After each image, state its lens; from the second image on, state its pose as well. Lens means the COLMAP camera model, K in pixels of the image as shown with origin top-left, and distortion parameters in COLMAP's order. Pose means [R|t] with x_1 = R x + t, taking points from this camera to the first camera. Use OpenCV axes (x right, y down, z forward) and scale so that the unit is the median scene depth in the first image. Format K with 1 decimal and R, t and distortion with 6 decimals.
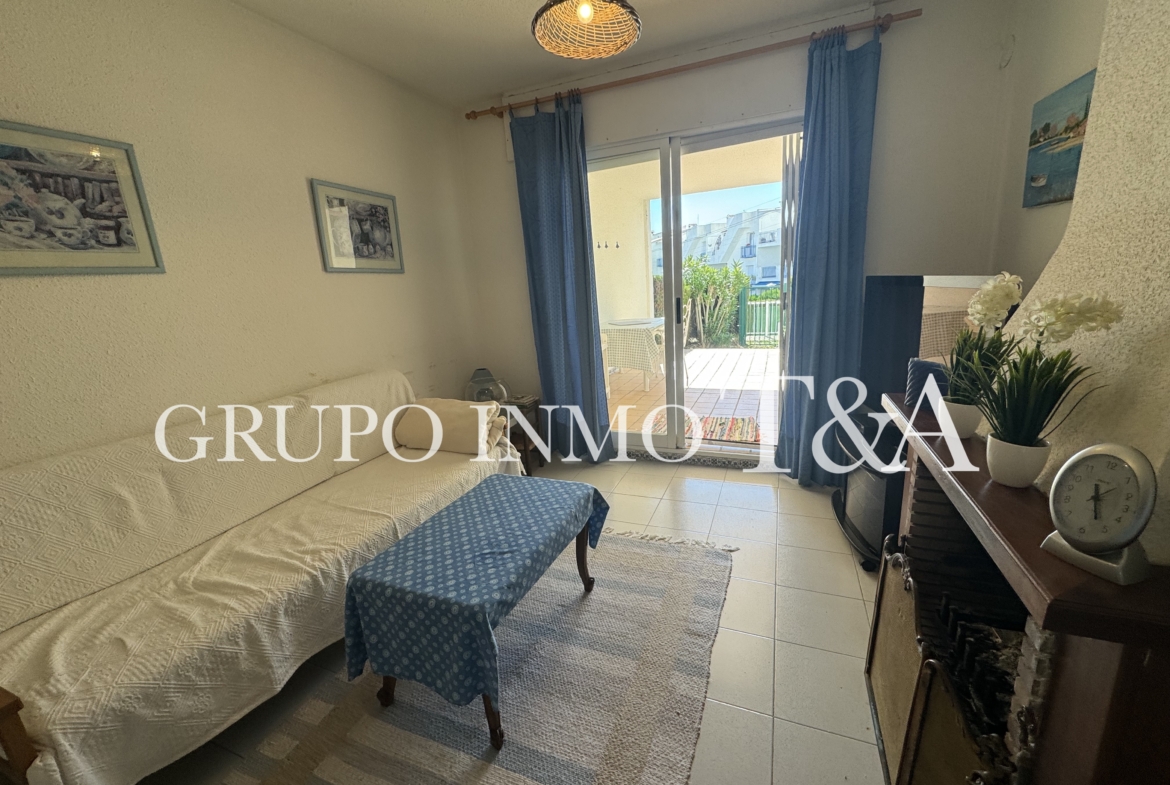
lens RADIAL K [[466.1, 0, 588.1], [0, 466.1, 392.0], [0, 0, 1]] dist [-0.004092, 0.000638]
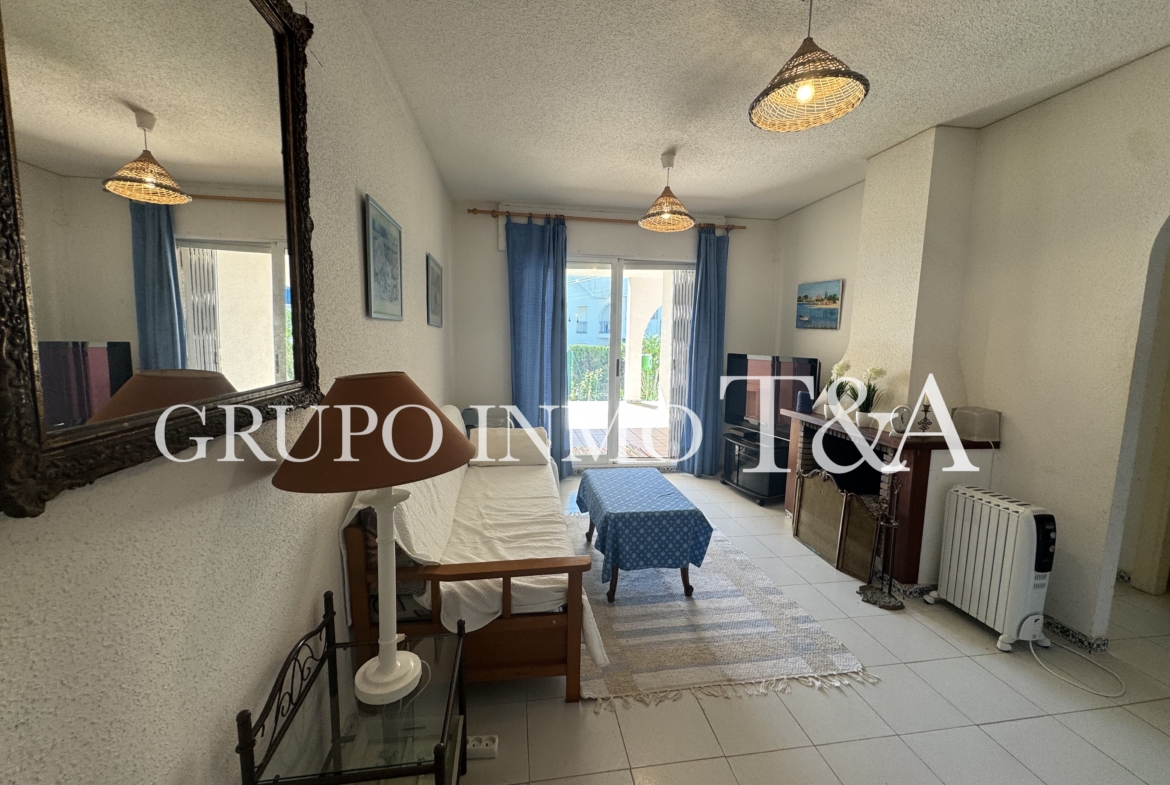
lens RADIAL K [[466.1, 0, 585.1], [0, 466.1, 392.1], [0, 0, 1]] dist [-0.004092, 0.000638]
pose [[0.853453, 0.014261, 0.520975, -0.726507], [0.050354, 0.992693, -0.109663, 0.068064], [-0.518732, 0.119825, 0.846498, -0.216523]]
